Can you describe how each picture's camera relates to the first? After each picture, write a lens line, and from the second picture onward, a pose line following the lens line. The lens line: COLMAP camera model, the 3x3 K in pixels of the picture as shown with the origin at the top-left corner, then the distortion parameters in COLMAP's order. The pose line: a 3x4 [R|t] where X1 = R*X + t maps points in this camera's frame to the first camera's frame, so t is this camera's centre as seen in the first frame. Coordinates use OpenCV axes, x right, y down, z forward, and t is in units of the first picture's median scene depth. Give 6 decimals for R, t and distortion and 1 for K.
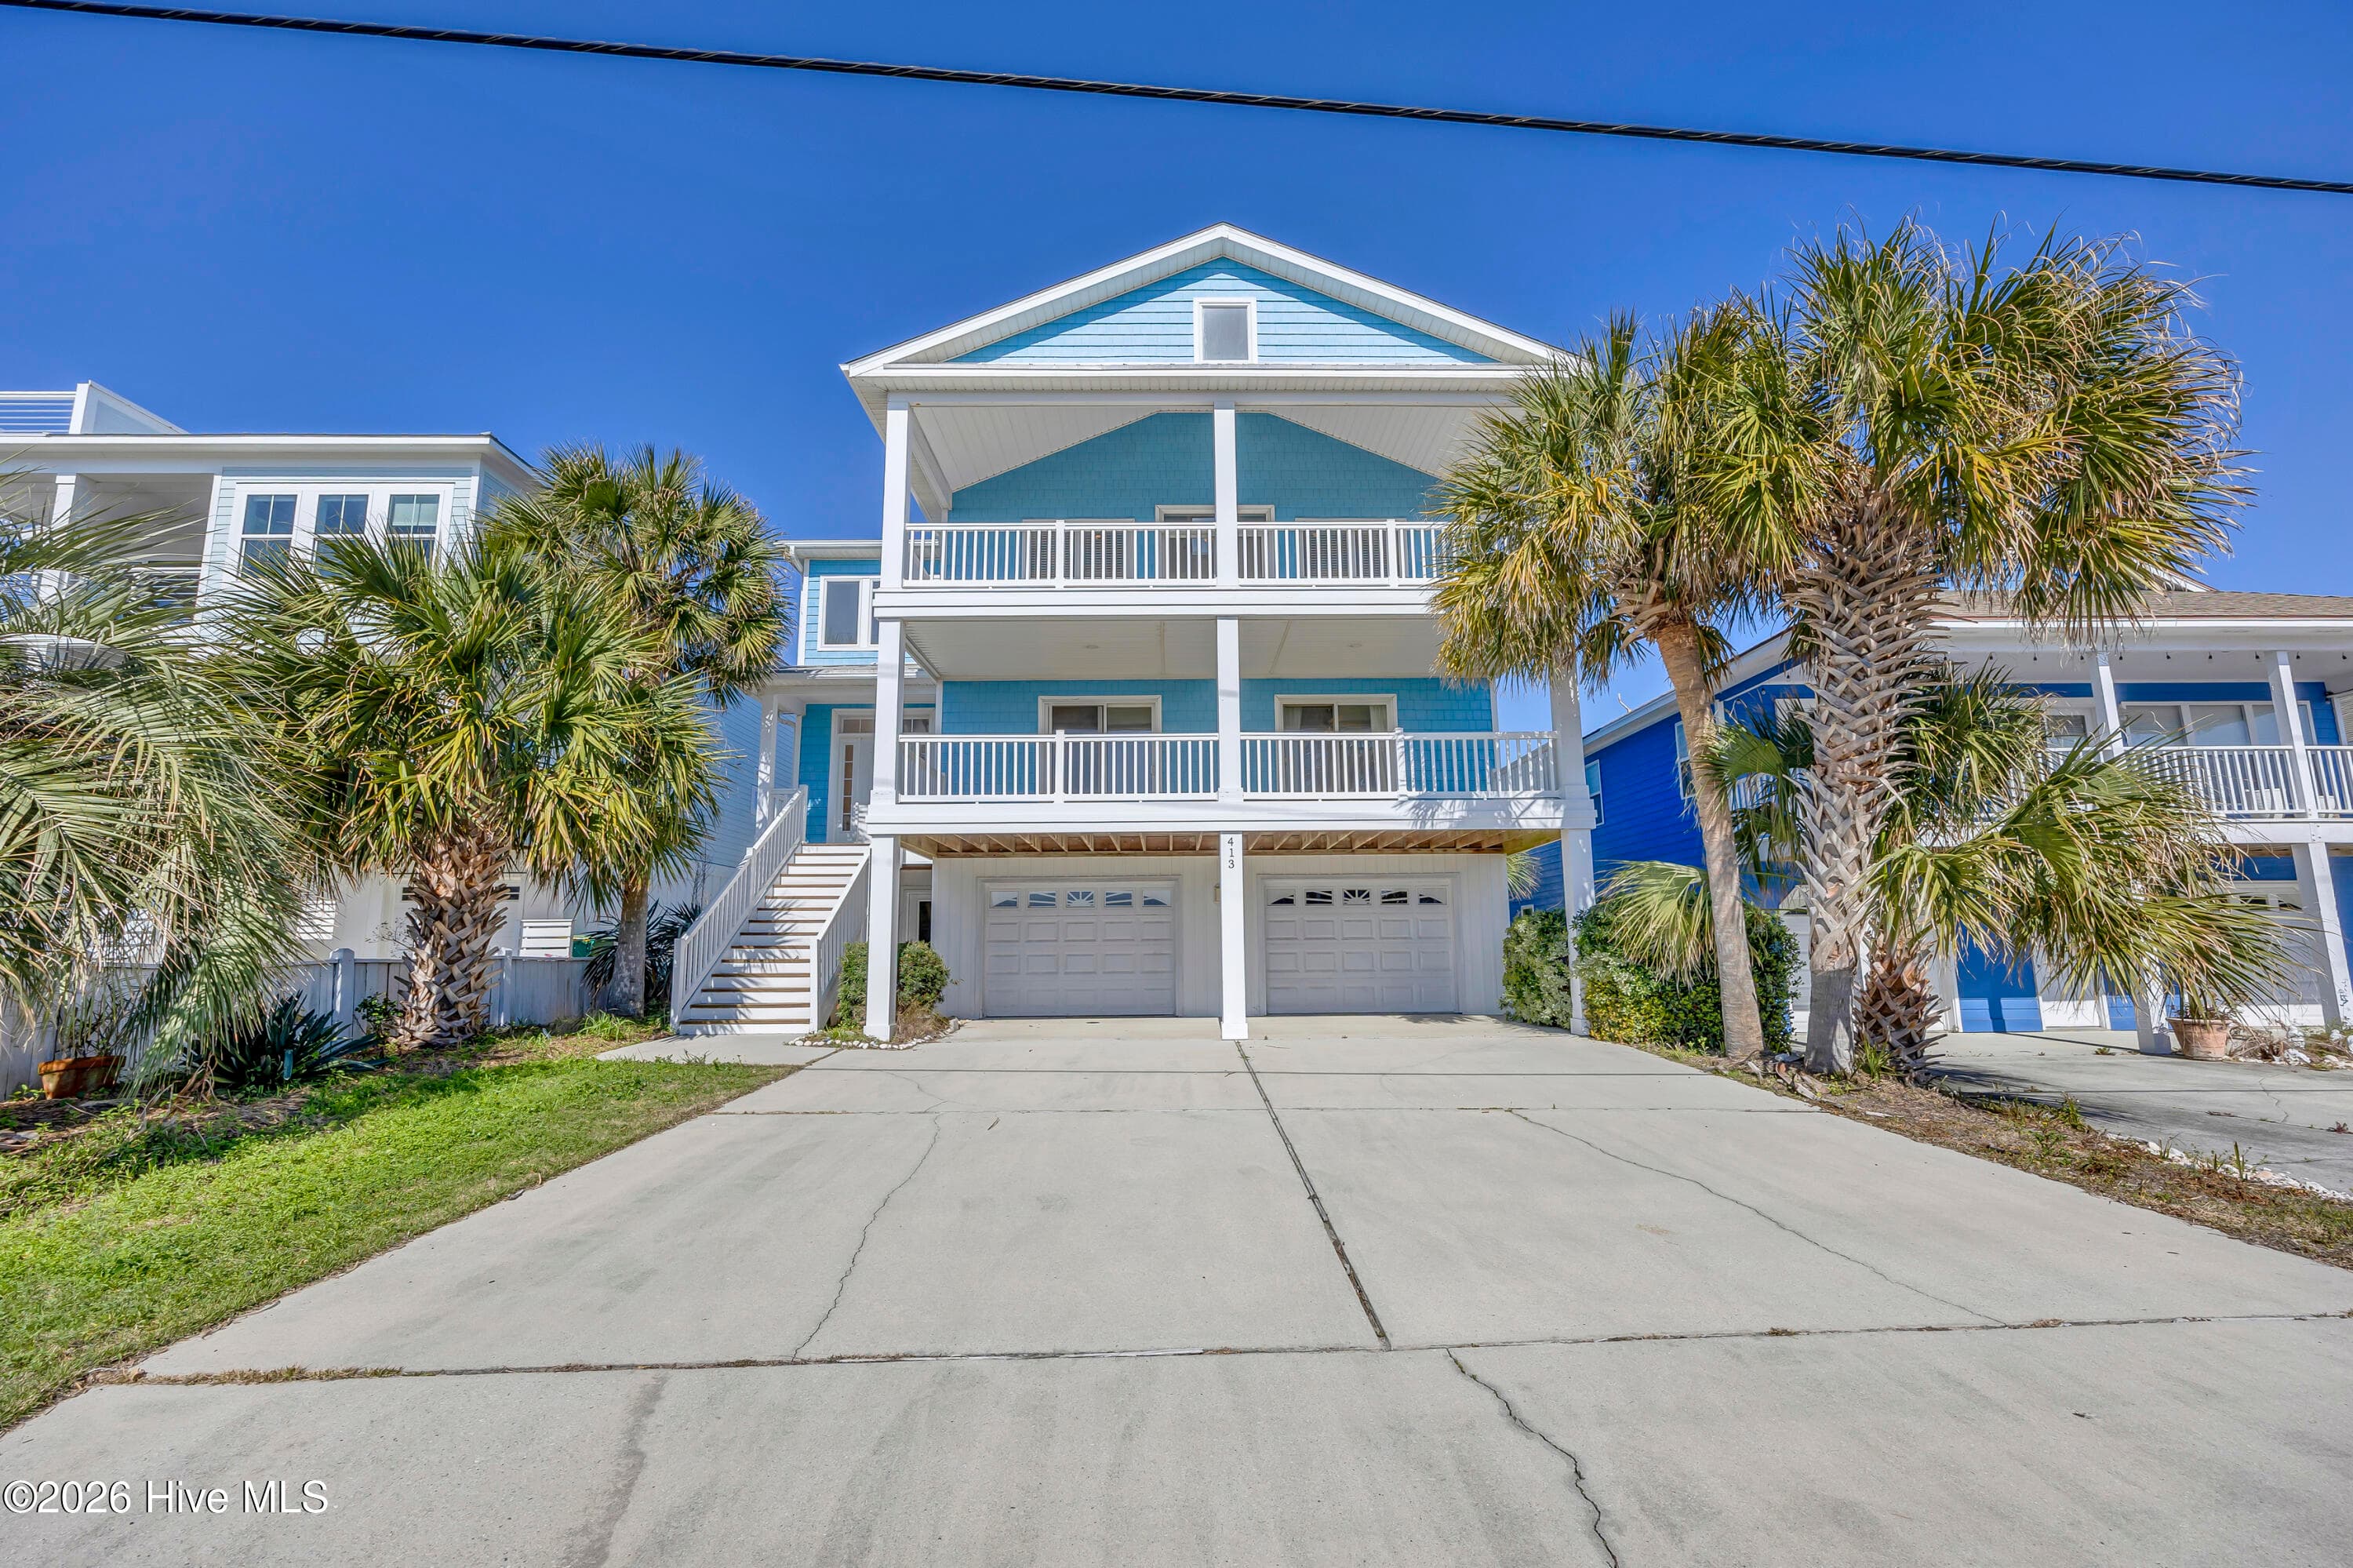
lens RADIAL K [[958.9, 0, 1182.7], [0, 958.9, 818.6], [0, 0, 1]] dist [-0.002946, -0.000034]
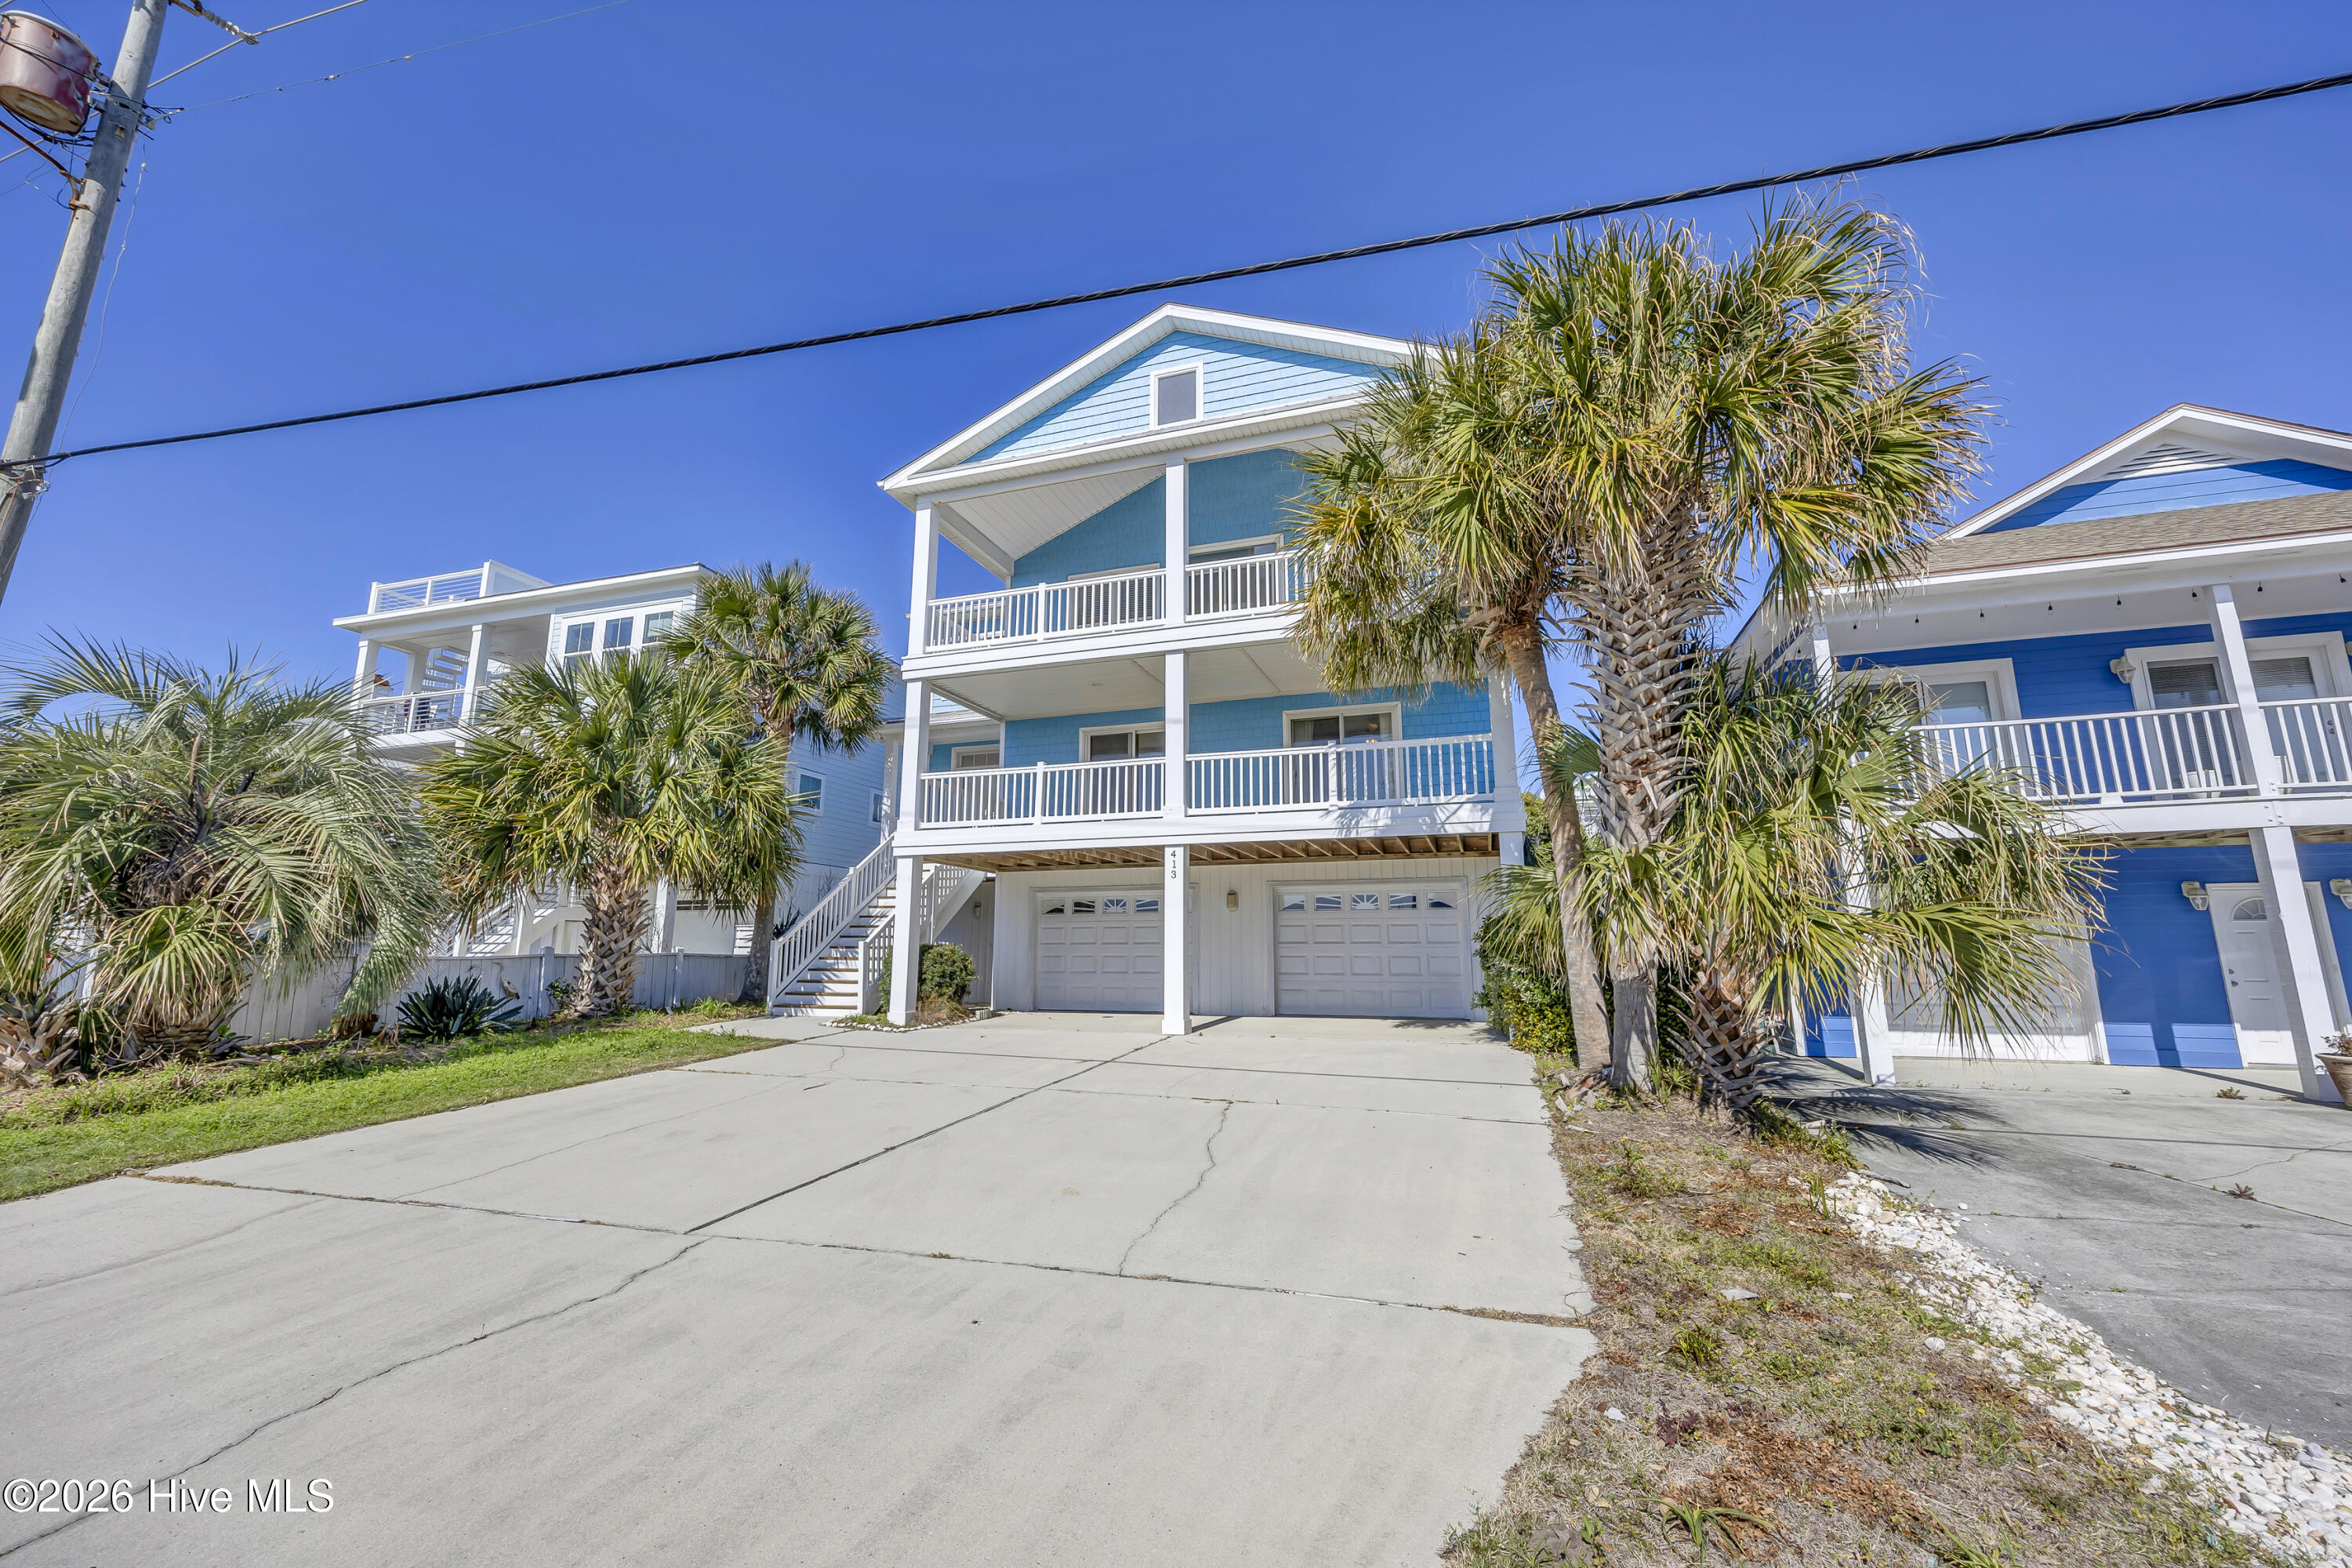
lens RADIAL K [[947.9, 0, 1176.0], [0, 947.9, 784.0], [0, 0, 1]] dist [0.007277, -0.000177]
pose [[0.942528, -0.050210, -0.330334, 0.407327], [0.037172, 0.998265, -0.045672, -0.006533], [0.332054, 0.030767, 0.942759, -0.032862]]
